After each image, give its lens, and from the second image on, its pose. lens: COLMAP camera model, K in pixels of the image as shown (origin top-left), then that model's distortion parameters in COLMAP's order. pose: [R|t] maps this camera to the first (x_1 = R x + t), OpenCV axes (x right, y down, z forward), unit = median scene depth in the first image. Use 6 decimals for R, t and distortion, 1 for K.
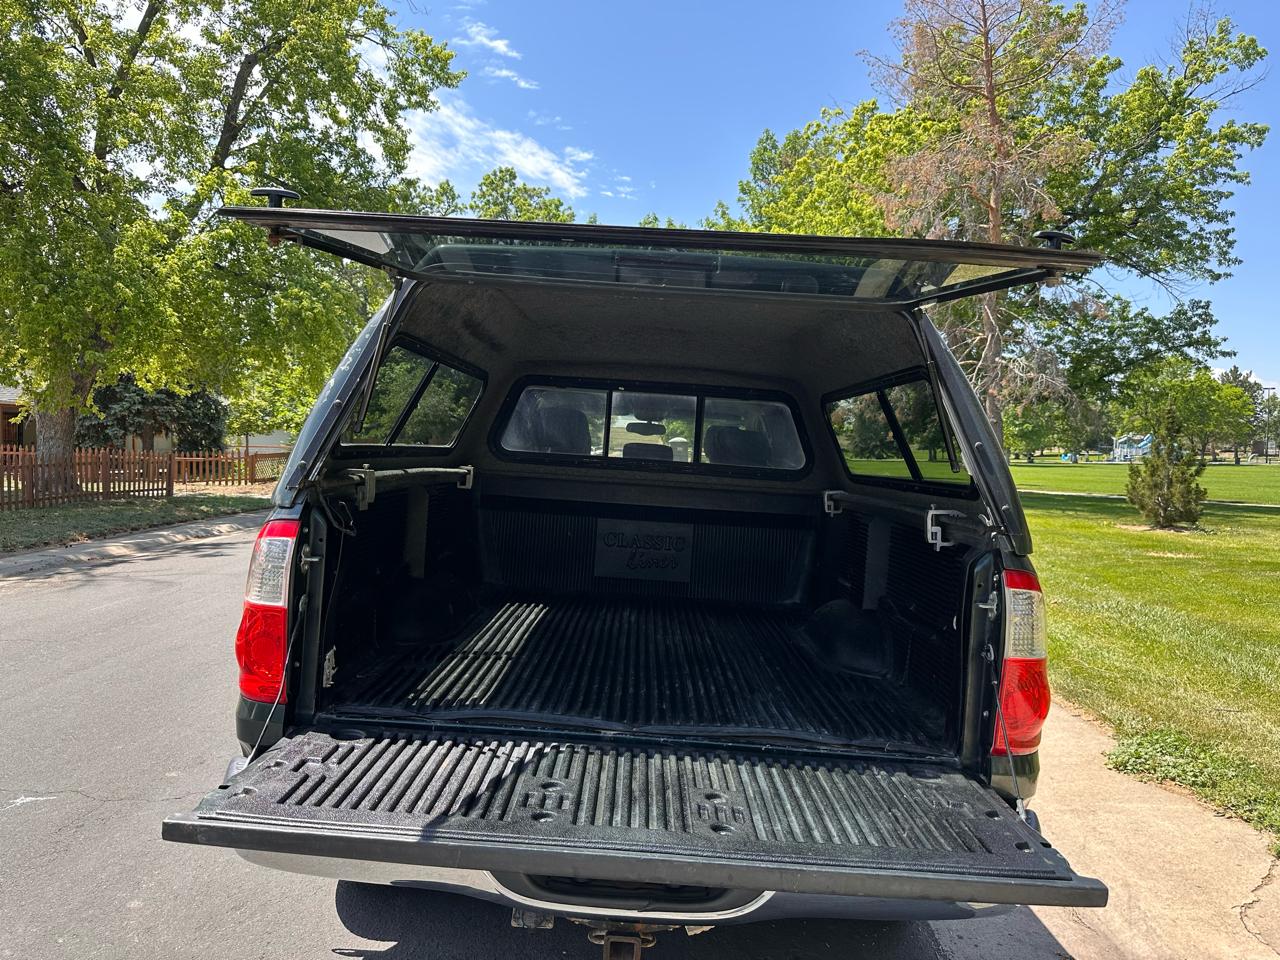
lens RADIAL K [[944.9, 0, 629.9], [0, 944.9, 479.0], [0, 0, 1]] dist [-0.002192, -0.007706]
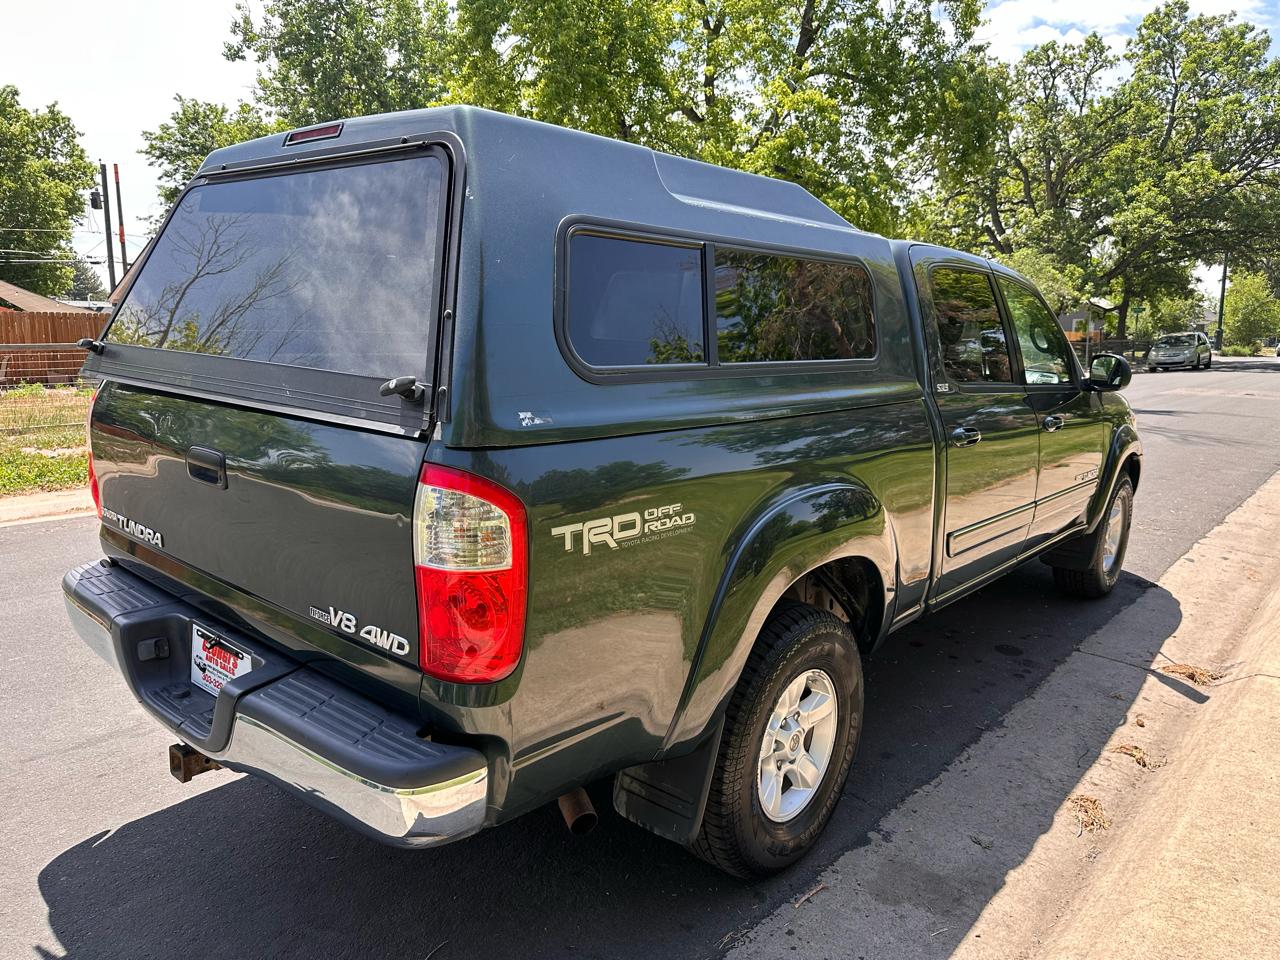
lens RADIAL K [[924.2, 0, 634.2], [0, 924.2, 482.8], [0, 0, 1]] dist [-0.004779, -0.001936]
pose [[0.765053, 0.075966, -0.639470, 0.114169], [0.000033, 0.993013, 0.118005, 0.001892], [0.643967, -0.090301, 0.759705, 0.053613]]
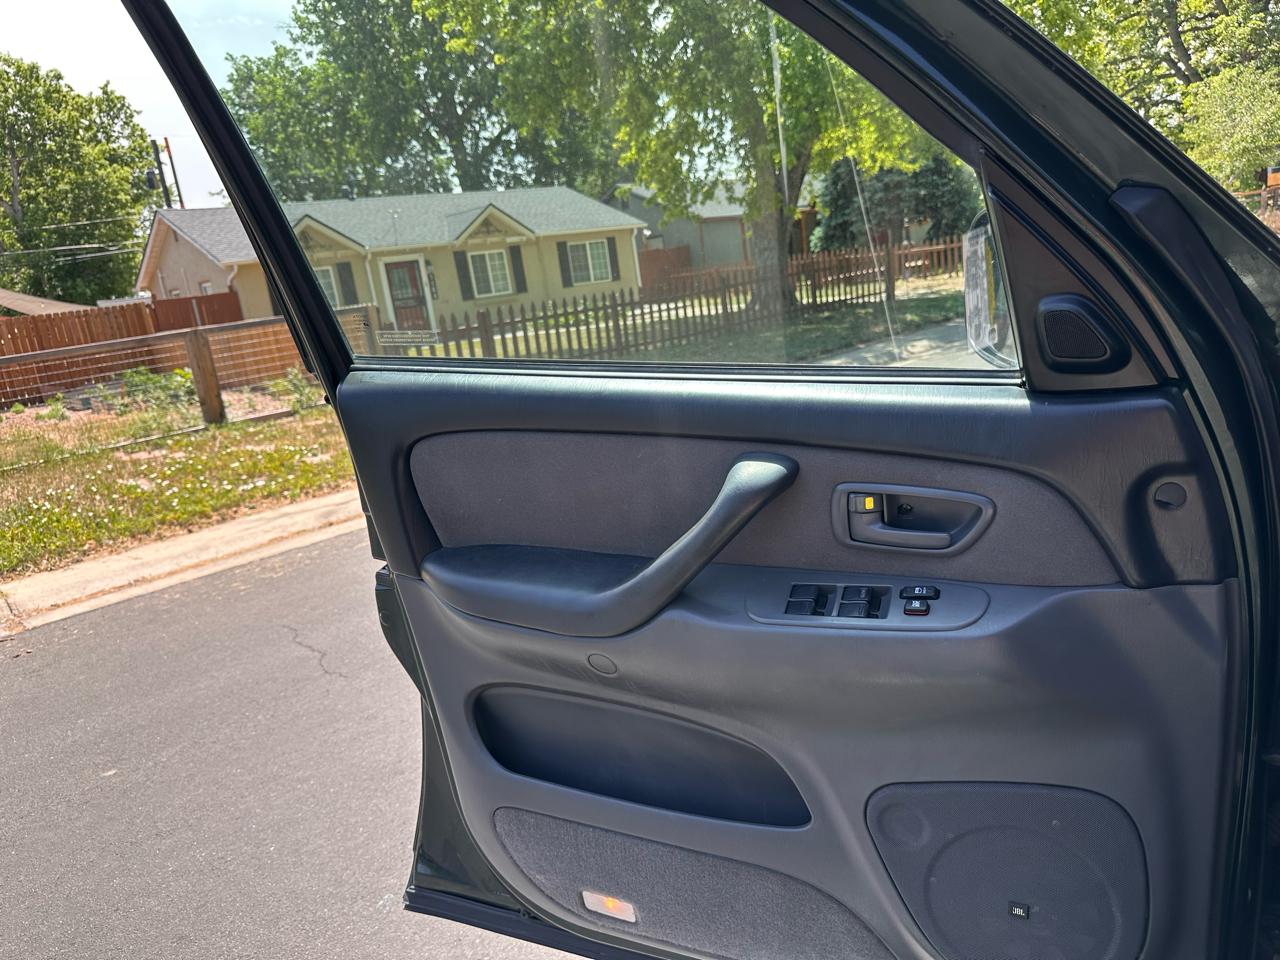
lens RADIAL K [[884.8, 0, 643.9], [0, 884.8, 504.6], [0, 0, 1]] dist [-0.005737, -0.003912]
pose [[0.675559, 0.084142, -0.732489, -0.038068], [0.121144, 0.967298, 0.222843, -0.007730], [0.727286, -0.239280, 0.643273, 0.276589]]
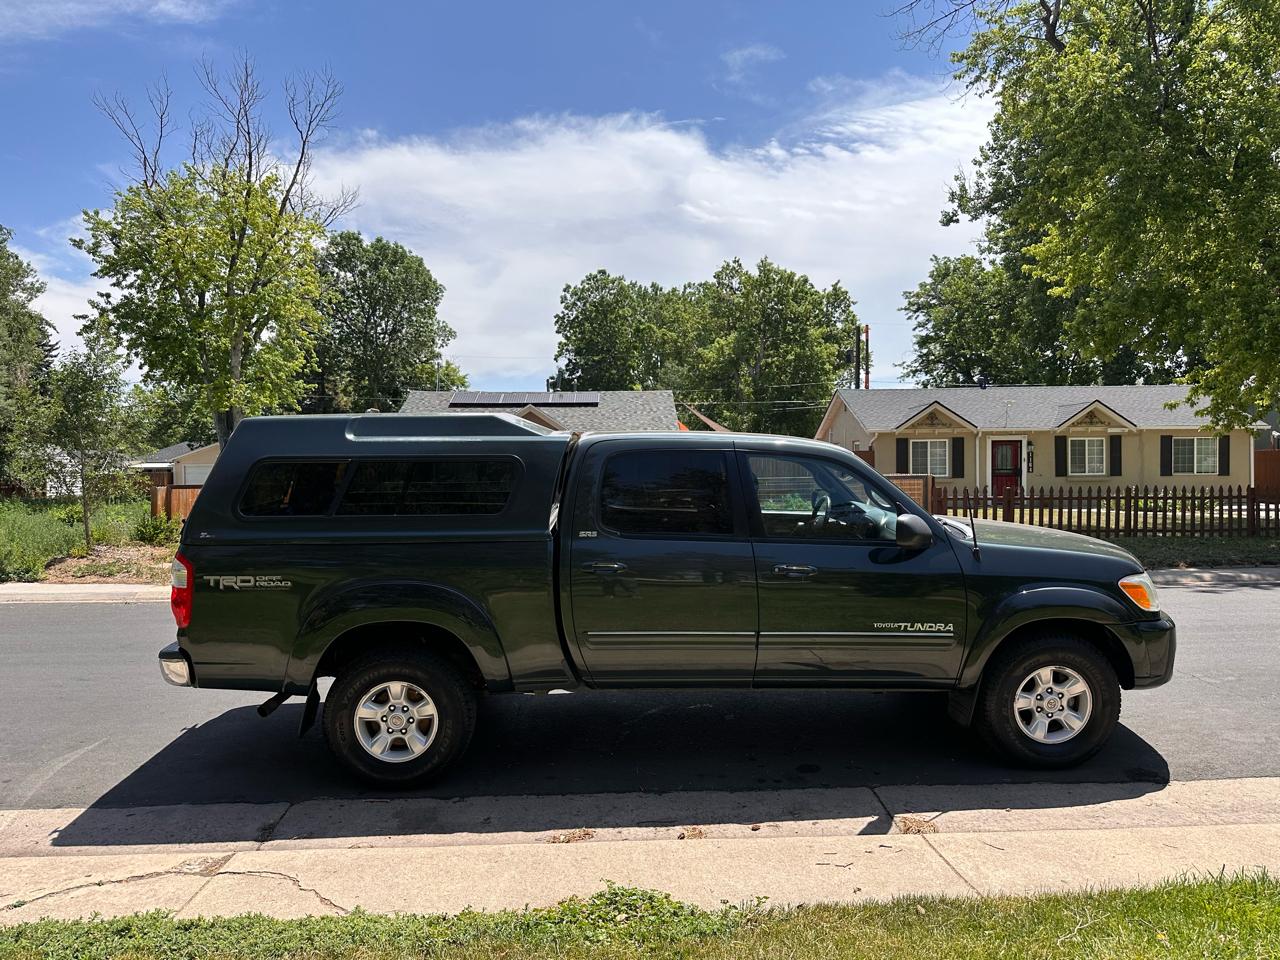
lens RADIAL K [[912.7, 0, 619.3], [0, 912.7, 479.5], [0, 0, 1]] dist [0.019797, -0.001365]
pose [[0.013535, -0.010512, -0.999853, 0.300543], [-0.013287, 0.999855, -0.010692, -0.008084], [0.999820, 0.013430, 0.013393, 0.225752]]
